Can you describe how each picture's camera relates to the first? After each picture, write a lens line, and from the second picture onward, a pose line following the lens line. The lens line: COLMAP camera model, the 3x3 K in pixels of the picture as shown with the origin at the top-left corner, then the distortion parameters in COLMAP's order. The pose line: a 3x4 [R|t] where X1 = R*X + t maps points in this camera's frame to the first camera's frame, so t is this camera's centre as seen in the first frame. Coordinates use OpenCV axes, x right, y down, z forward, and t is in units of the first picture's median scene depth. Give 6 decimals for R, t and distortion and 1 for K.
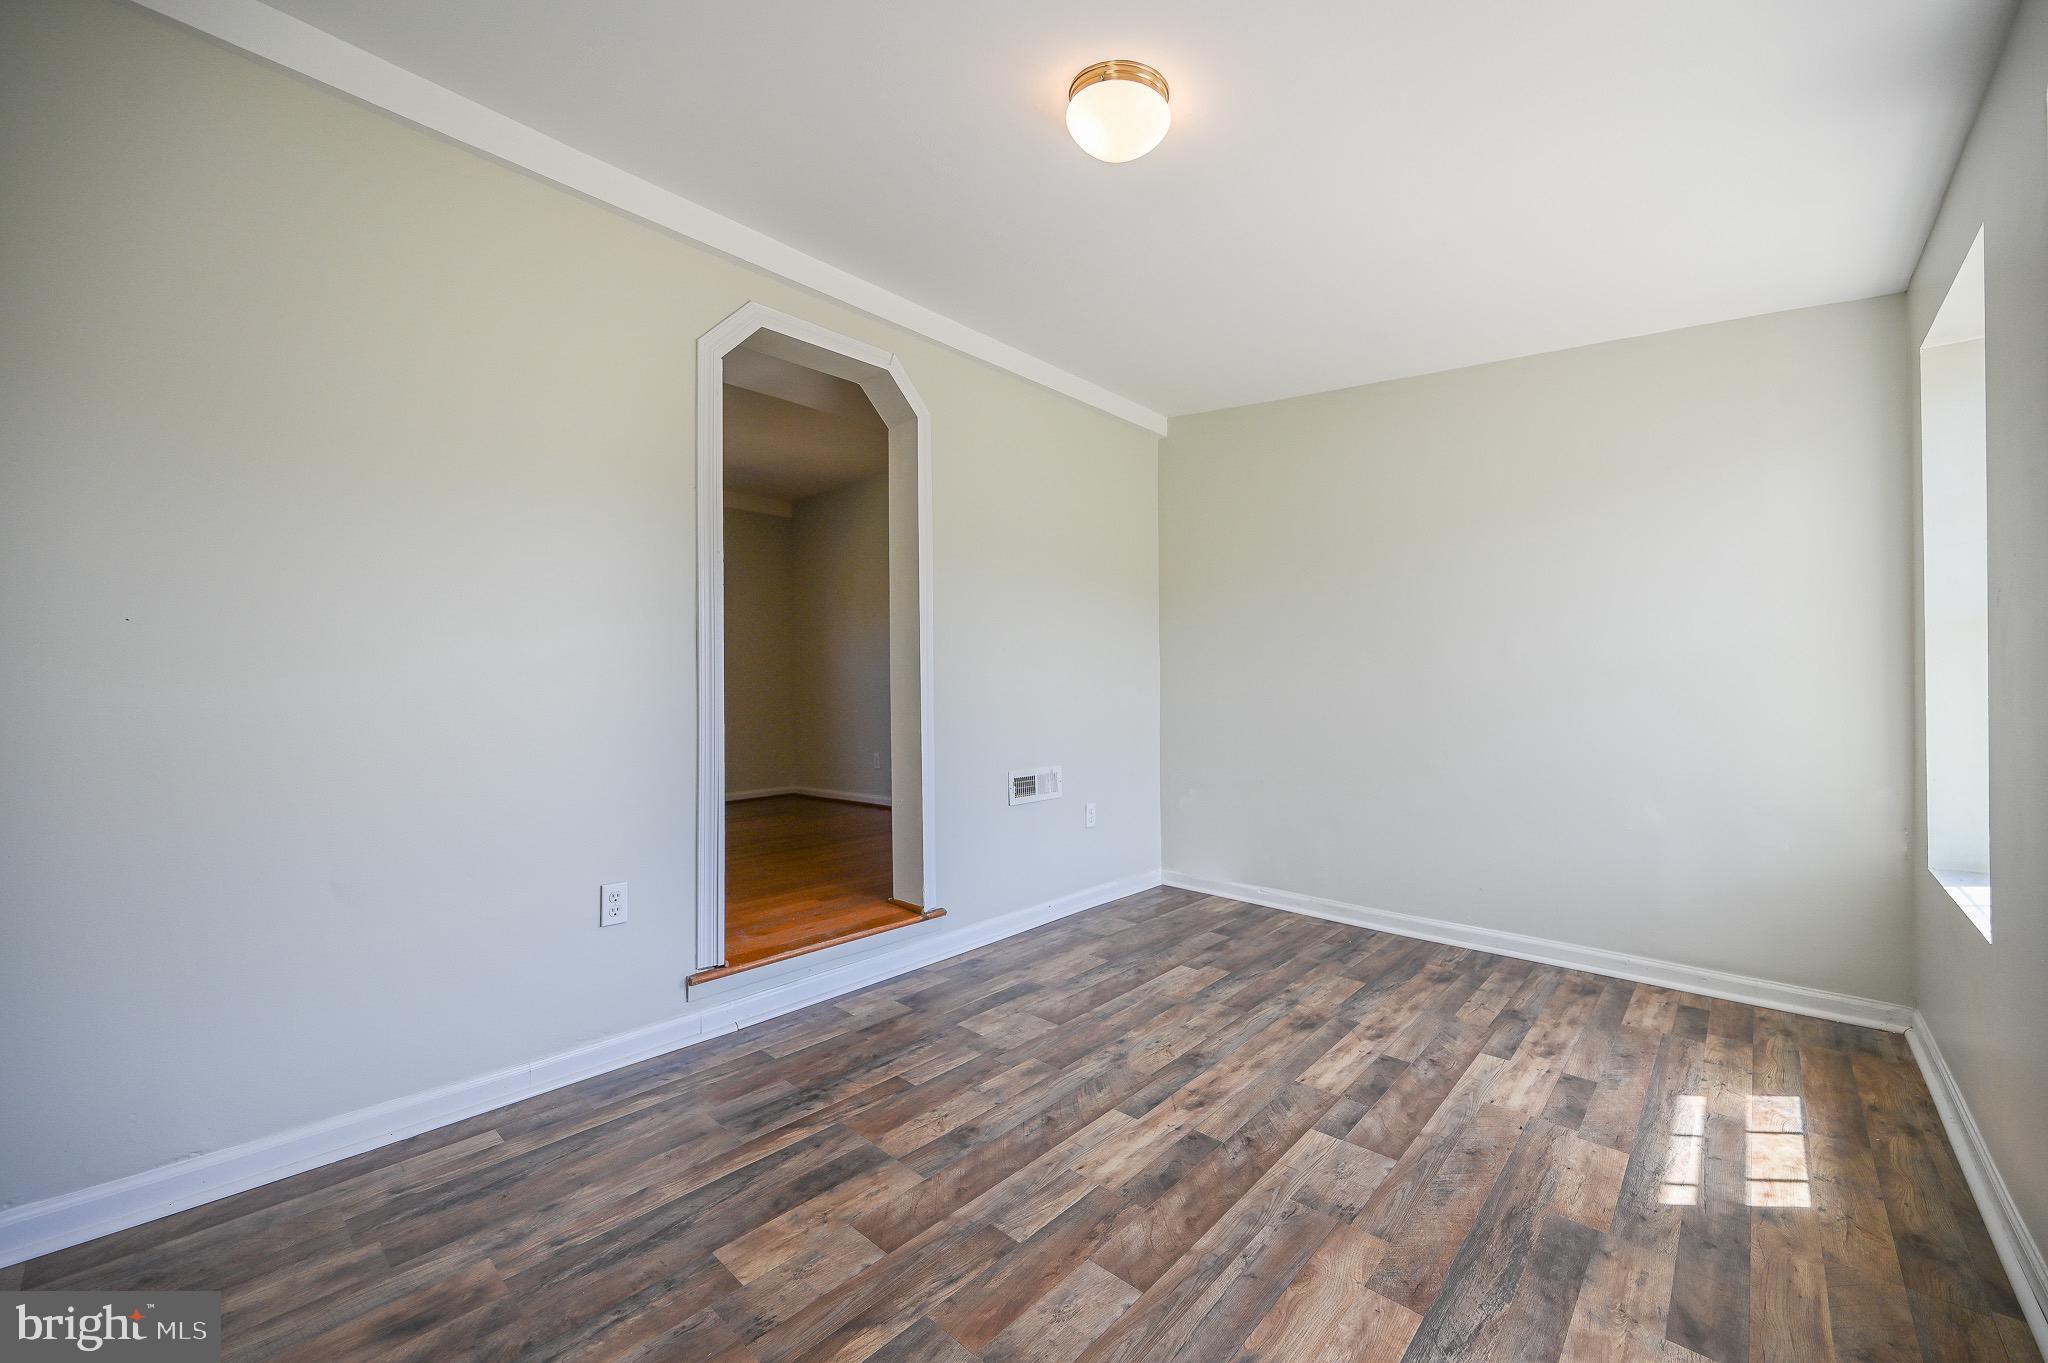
lens RADIAL K [[820.1, 0, 1019.8], [0, 820.1, 686.1], [0, 0, 1]] dist [0.002257, 0.000292]
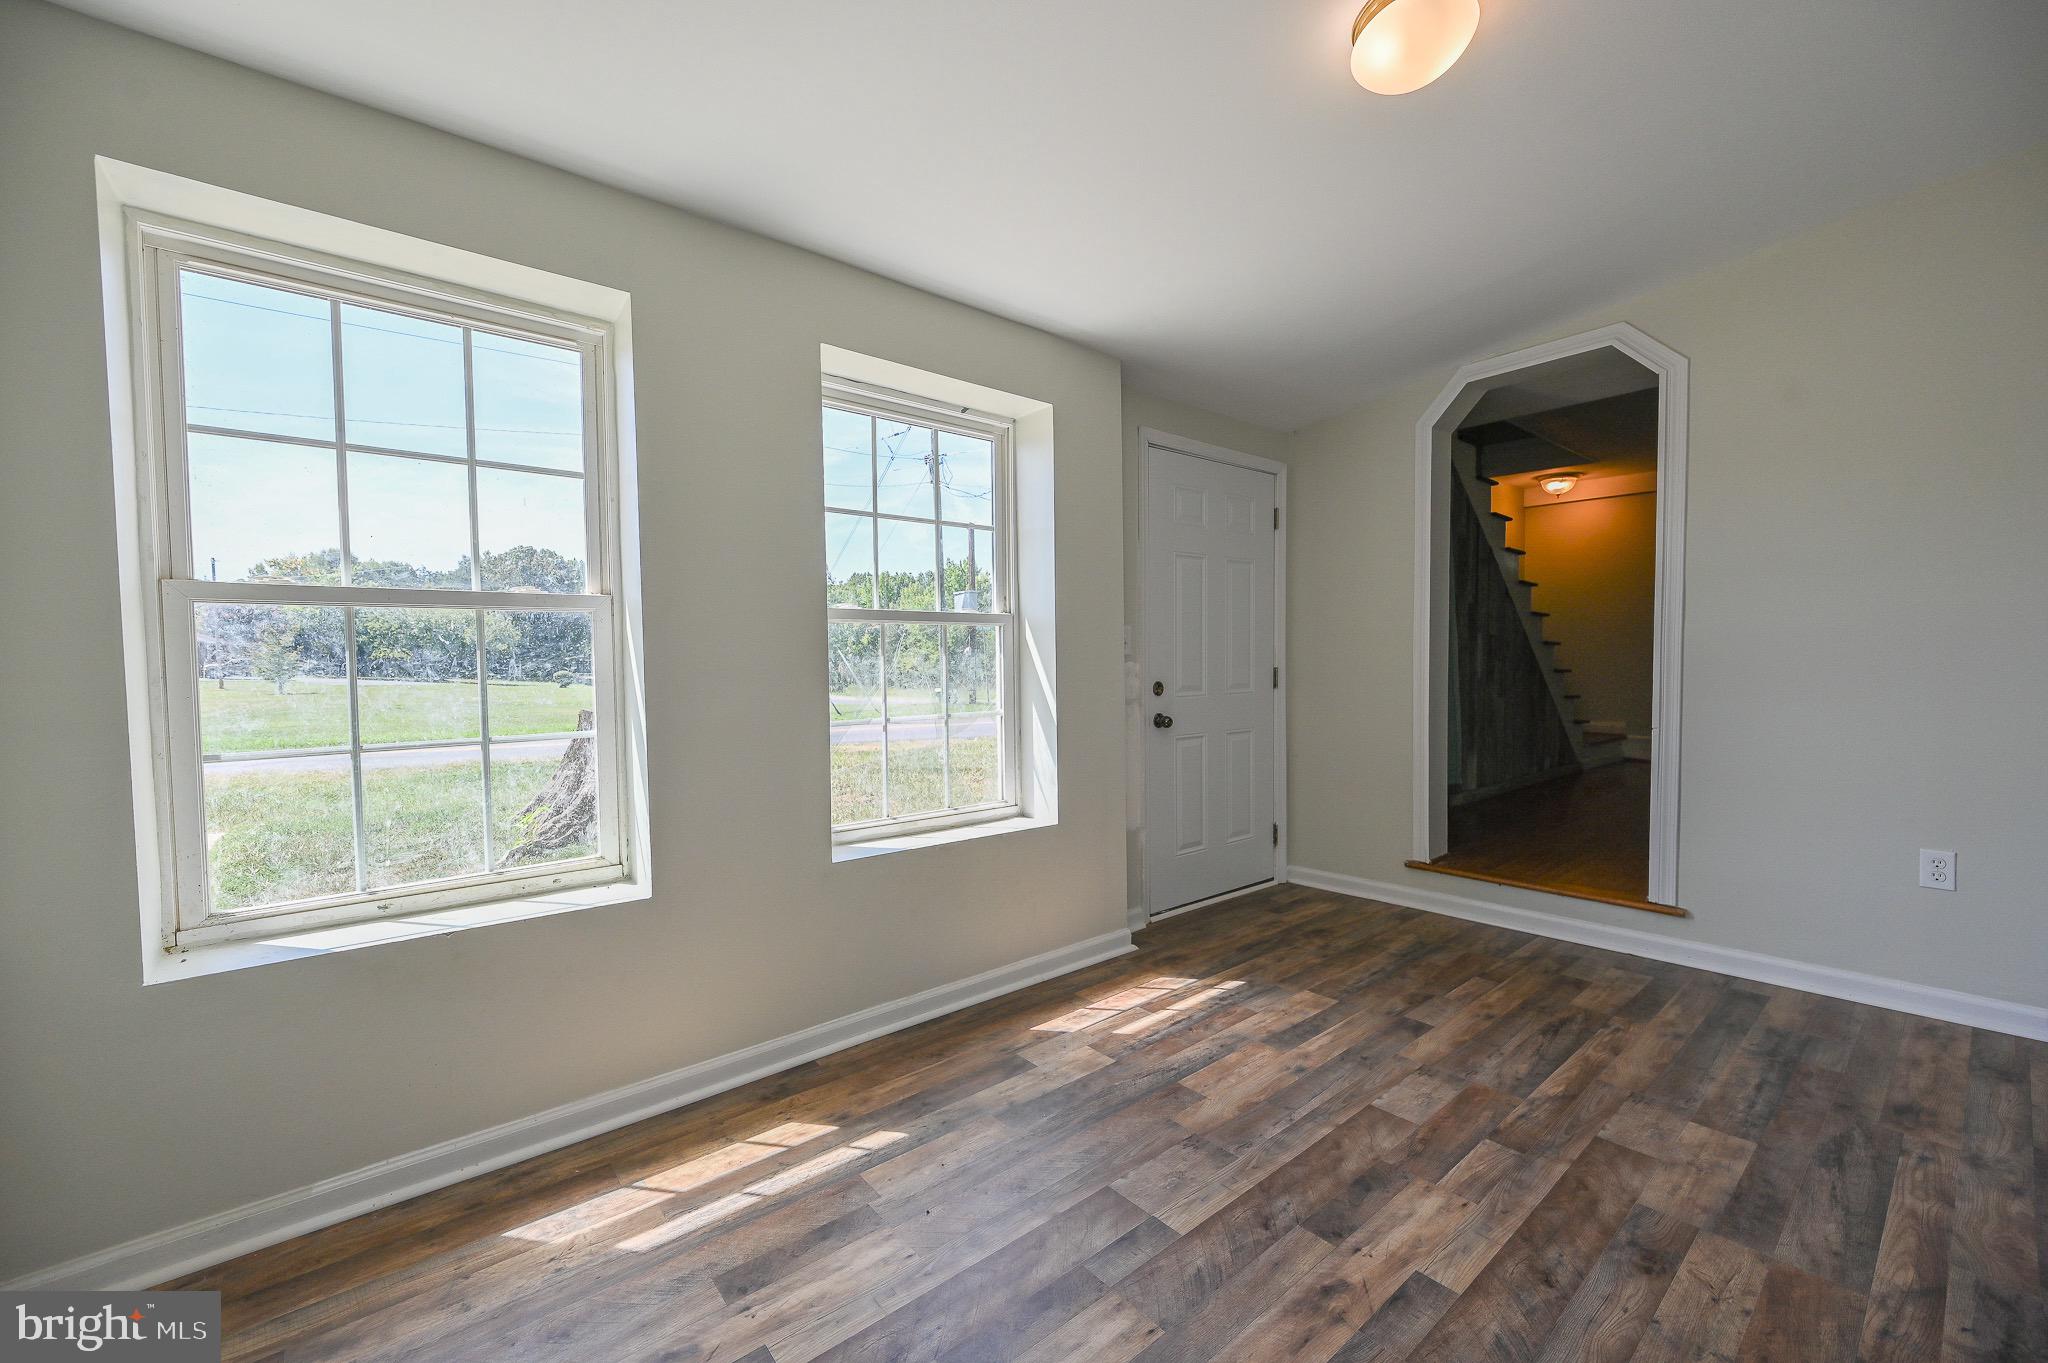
lens RADIAL K [[820.1, 0, 1019.8], [0, 820.1, 686.1], [0, 0, 1]] dist [0.002257, 0.000292]
pose [[-0.989554, 0.014804, 0.143398, 0.425436], [0.019216, 0.999382, 0.029432, -0.022674], [-0.142874, 0.031880, -0.989227, 1.964610]]
